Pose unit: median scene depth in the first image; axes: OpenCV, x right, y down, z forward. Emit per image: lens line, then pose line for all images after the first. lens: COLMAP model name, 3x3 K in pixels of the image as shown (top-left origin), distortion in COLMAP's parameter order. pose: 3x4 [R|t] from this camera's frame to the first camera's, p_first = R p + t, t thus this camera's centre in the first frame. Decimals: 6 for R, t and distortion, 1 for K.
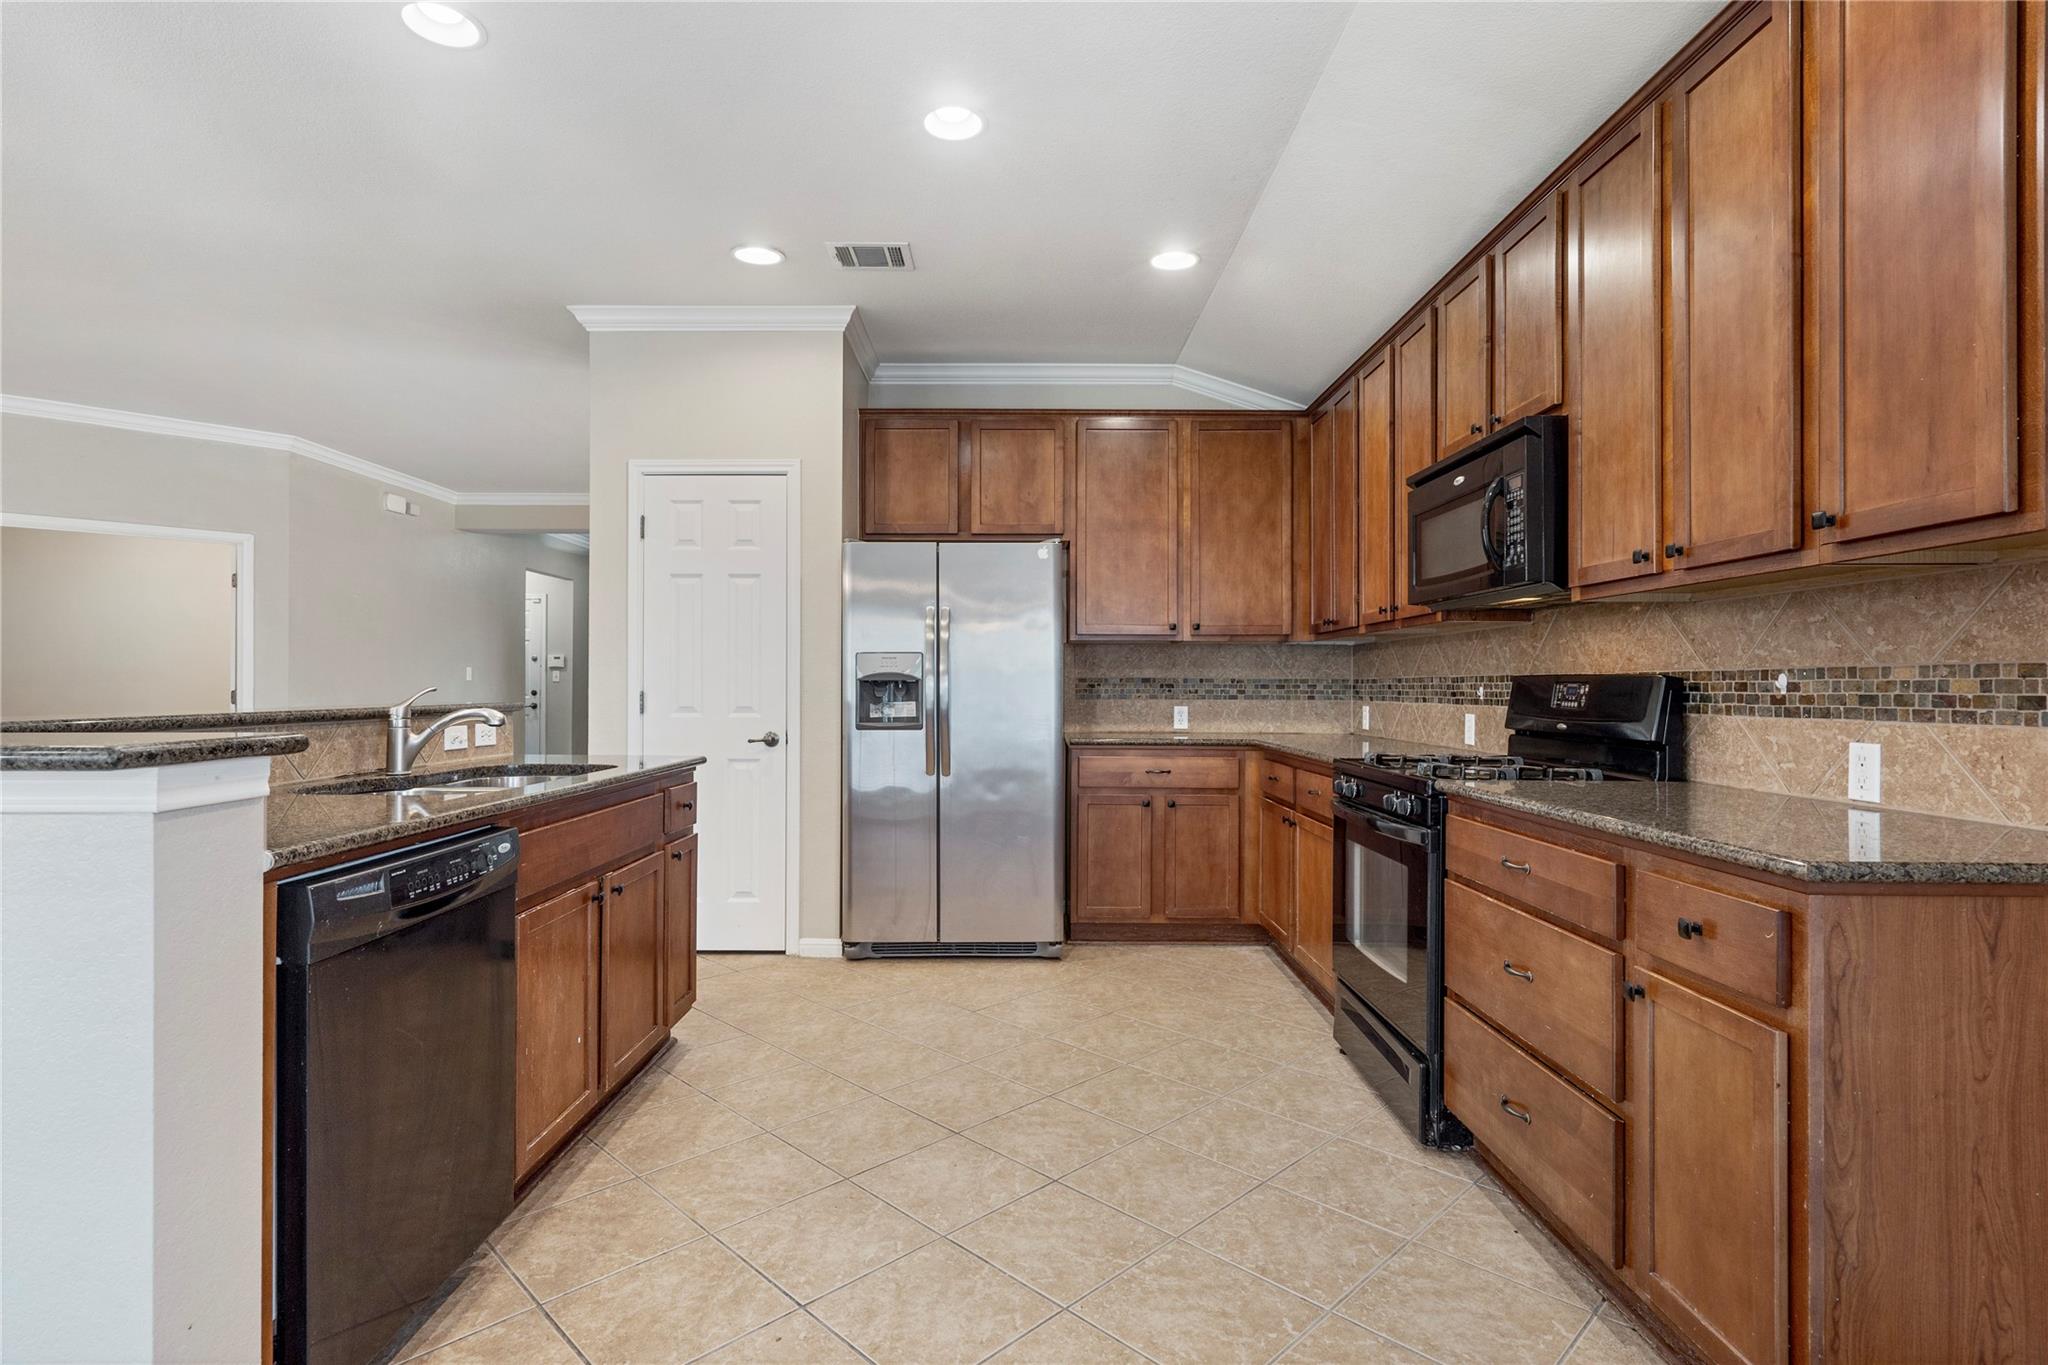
lens RADIAL K [[1006.0, 0, 1000.7], [0, 1006.0, 683.9], [0, 0, 1]] dist [0.003822, -0.001197]
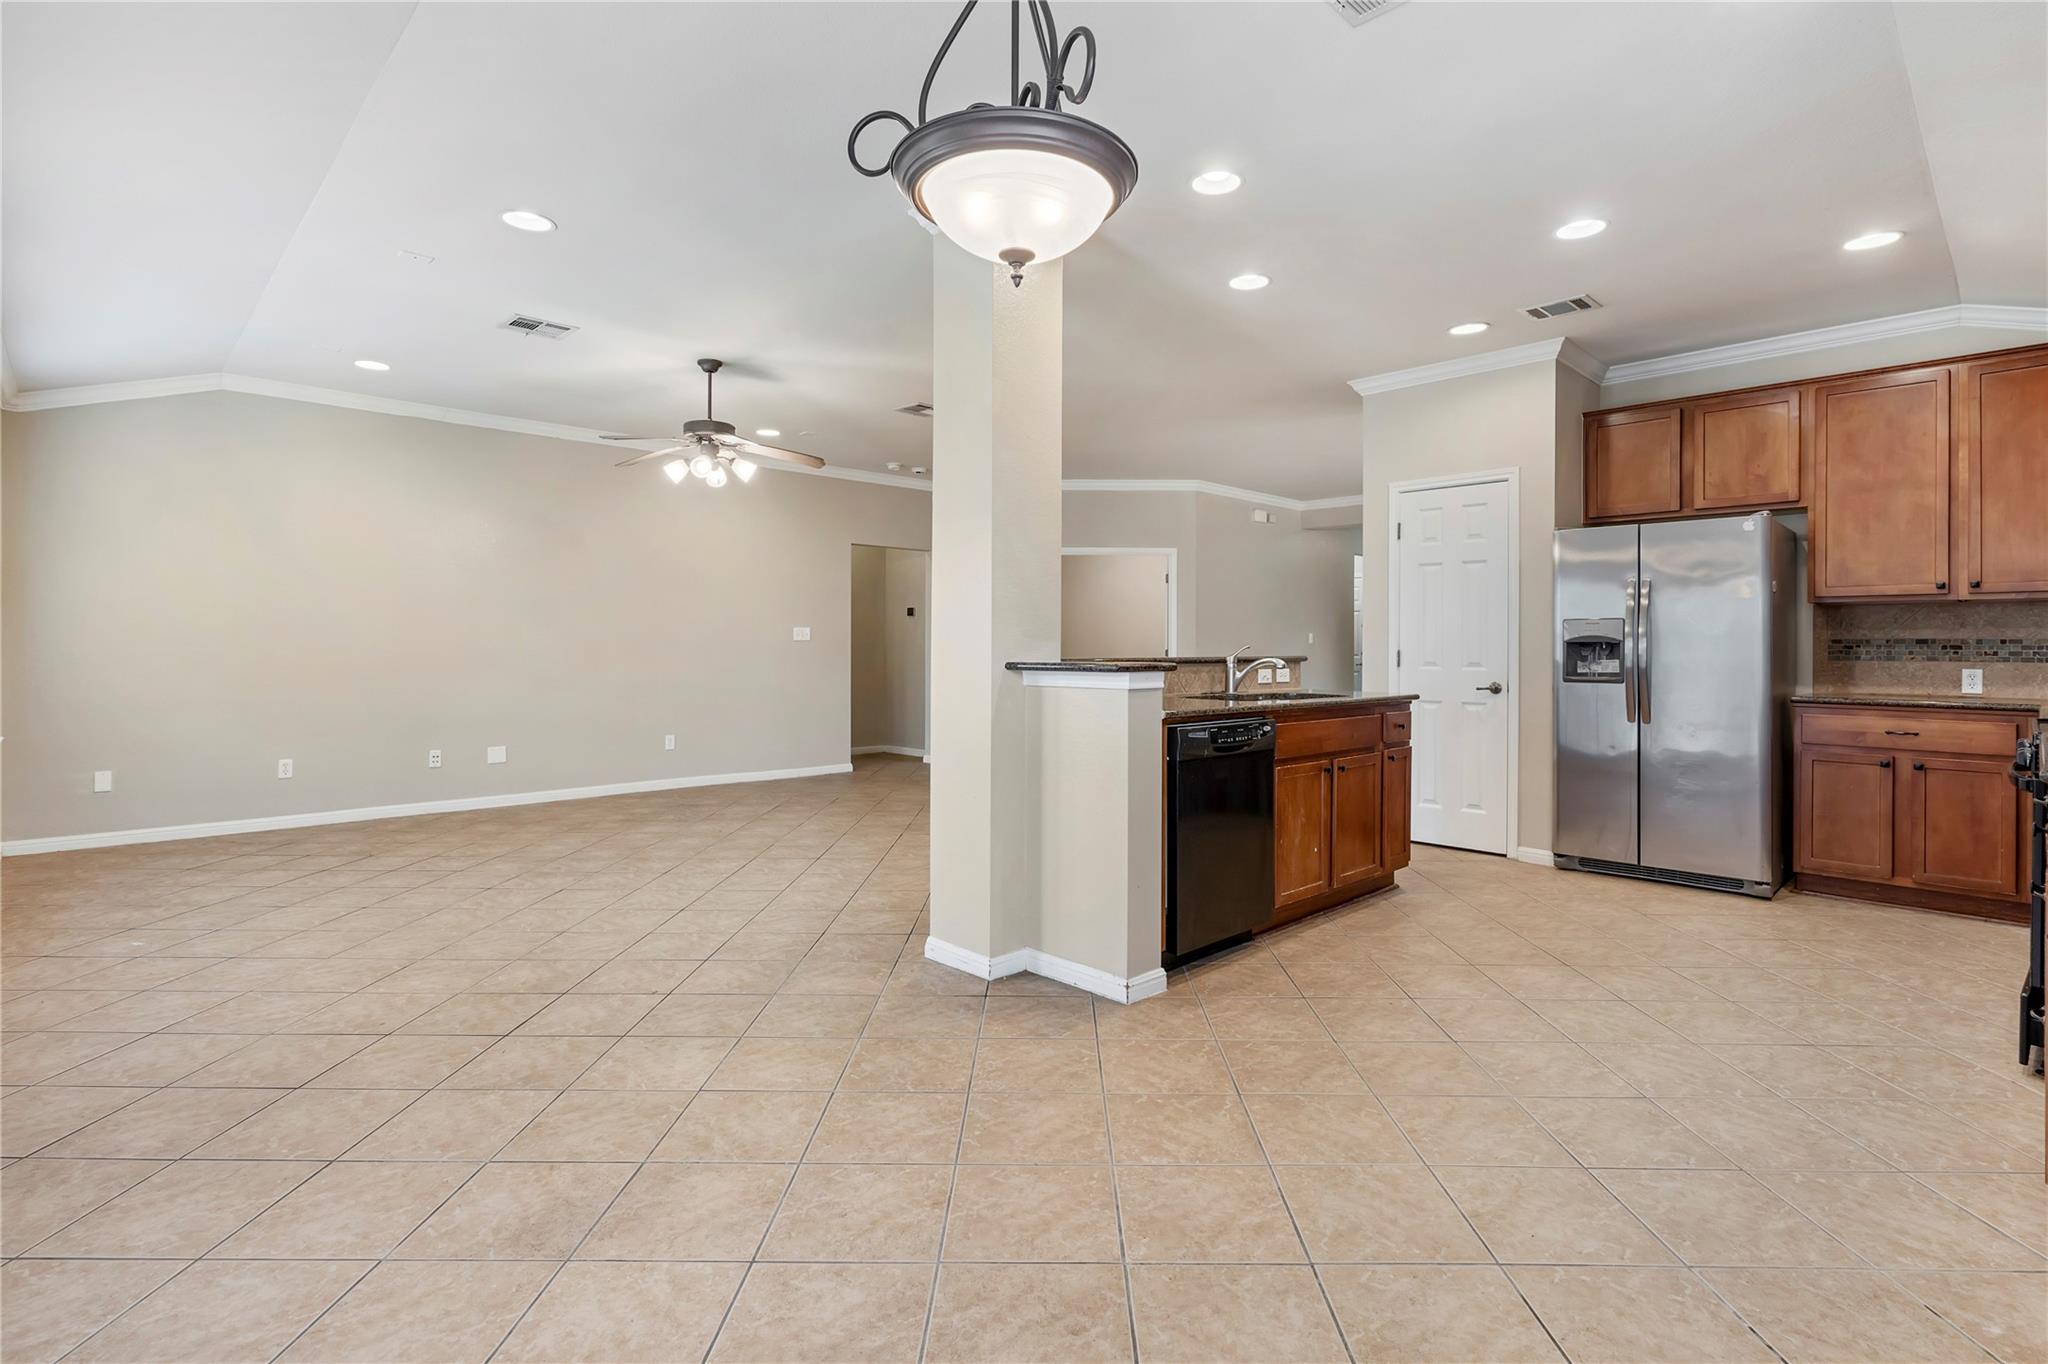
lens RADIAL K [[955.2, 0, 1045.4], [0, 955.2, 648.5], [0, 0, 1]] dist [-0.000769, 0.001491]
pose [[0.708963, 0.002714, -0.705241, 0.368824], [-0.001219, 0.999996, 0.002622, 0.003616], [0.705245, -0.000999, 0.708963, -0.443513]]
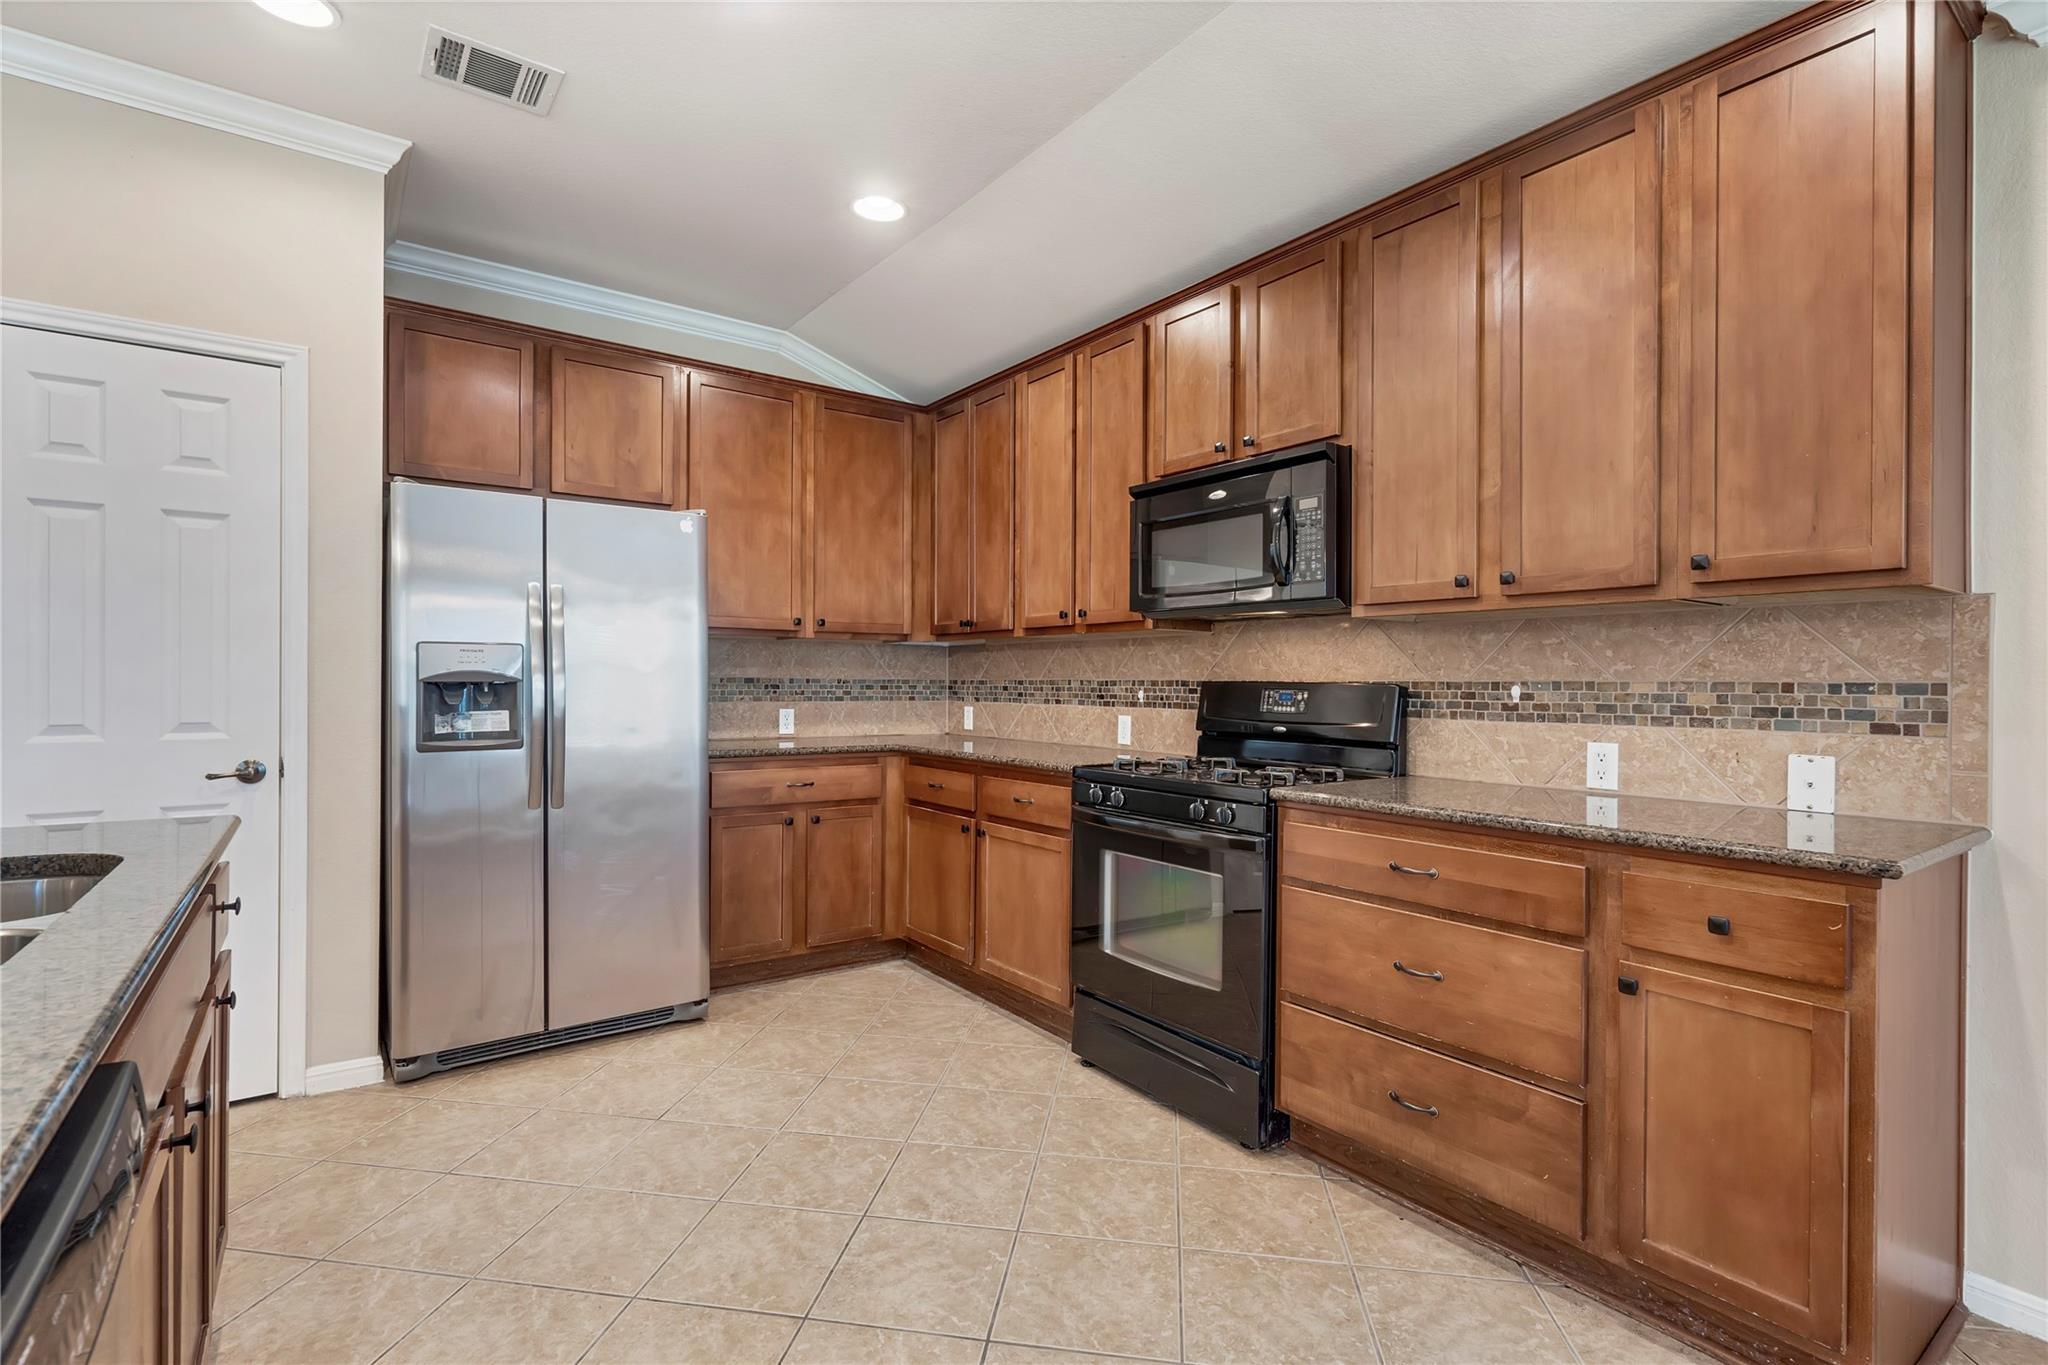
lens RADIAL K [[955.2, 0, 1003.2], [0, 955.2, 682.3], [0, 0, 1]] dist [-0.000769, 0.001491]
pose [[0.807739, 0.001570, 0.589538, -0.325860], [-0.005385, 0.999974, 0.004715, -0.013160], [-0.589516, -0.006984, 0.807727, 0.356365]]
